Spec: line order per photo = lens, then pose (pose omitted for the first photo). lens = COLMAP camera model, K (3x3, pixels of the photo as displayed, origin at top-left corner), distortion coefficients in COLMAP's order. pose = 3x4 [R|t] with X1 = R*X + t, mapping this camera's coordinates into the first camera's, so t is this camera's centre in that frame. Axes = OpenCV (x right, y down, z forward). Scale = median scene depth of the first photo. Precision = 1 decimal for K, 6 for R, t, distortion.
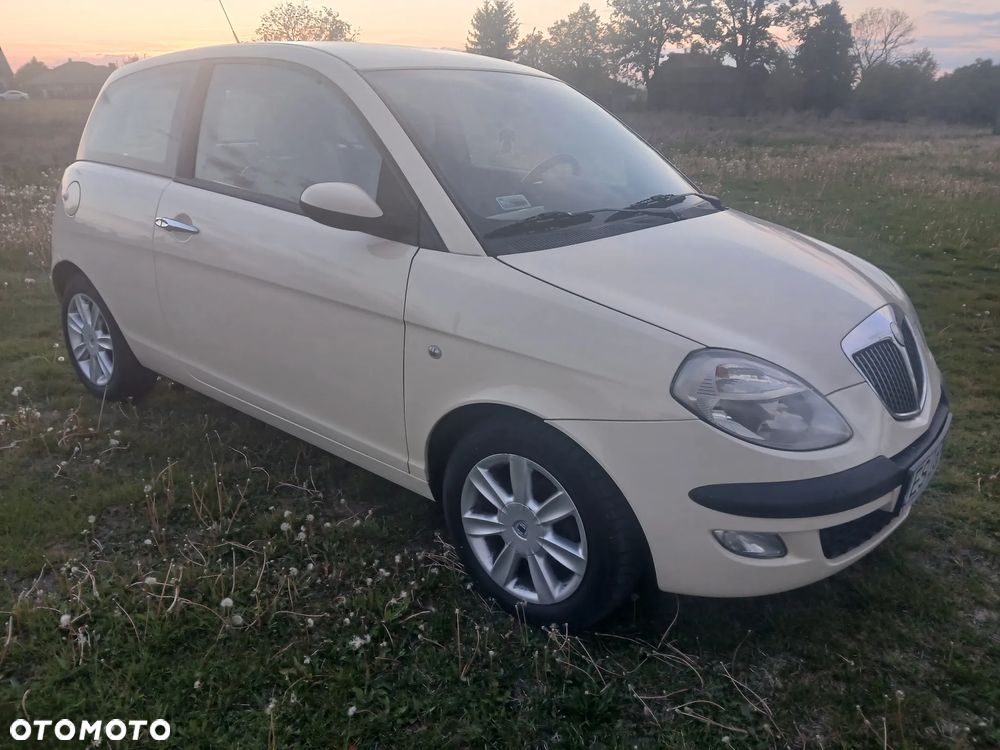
lens RADIAL K [[751.6, 0, 491.8], [0, 751.6, 375.0], [0, 0, 1]] dist [0.000086, -0.021808]
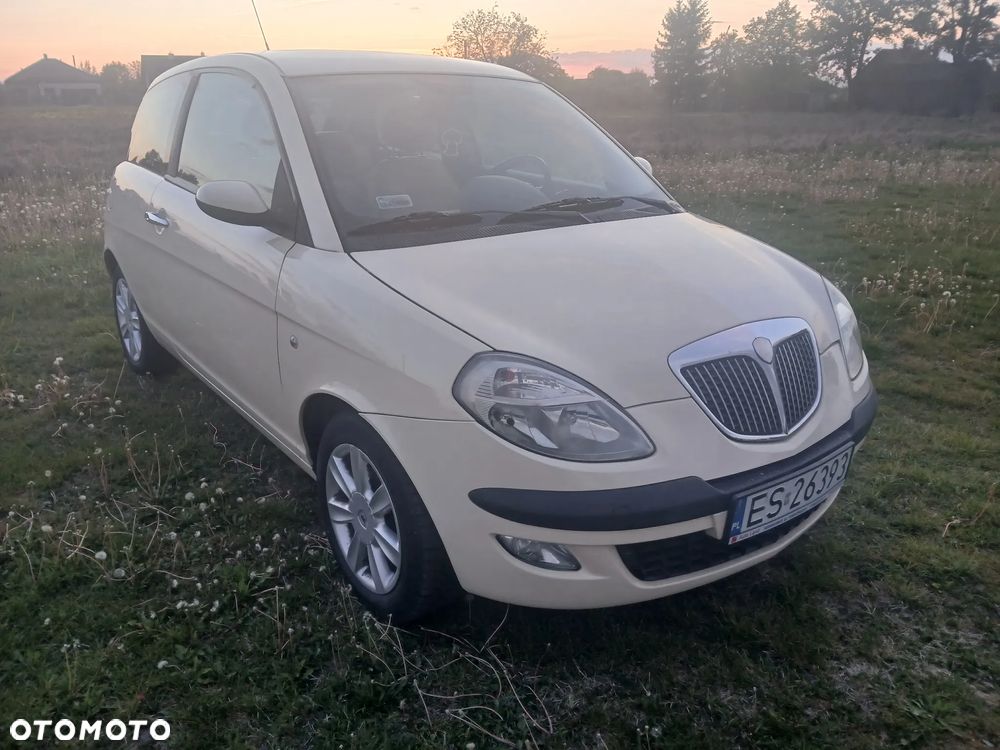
lens RADIAL K [[751.6, 0, 500.6], [0, 751.6, 373.0], [0, 0, 1]] dist [0.000086, -0.021808]
pose [[0.975539, 0.061893, -0.210936, 0.407447], [-0.062986, 0.998013, 0.001540, -0.006831], [0.210612, 0.011784, 0.977499, 0.027288]]
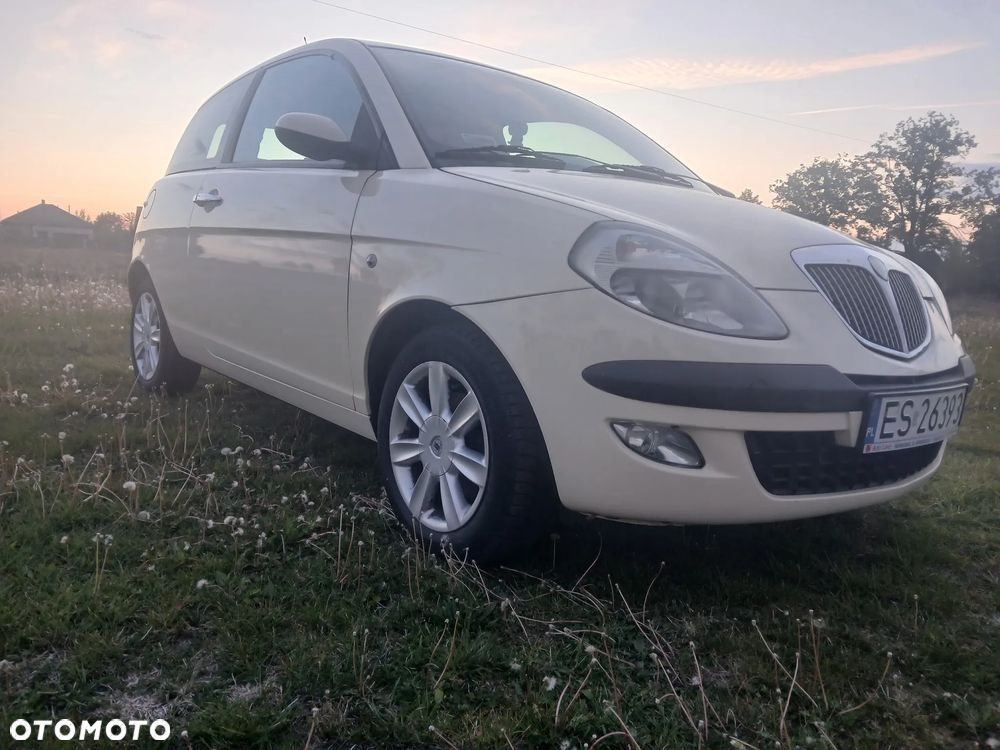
lens RADIAL K [[751.6, 0, 501.5], [0, 751.6, 393.5], [0, 0, 1]] dist [0.000086, -0.021808]
pose [[0.980566, 0.067933, -0.184052, 0.269155], [-0.101895, 0.978028, -0.181874, 0.285519], [0.167653, 0.197093, 0.965943, 0.101243]]
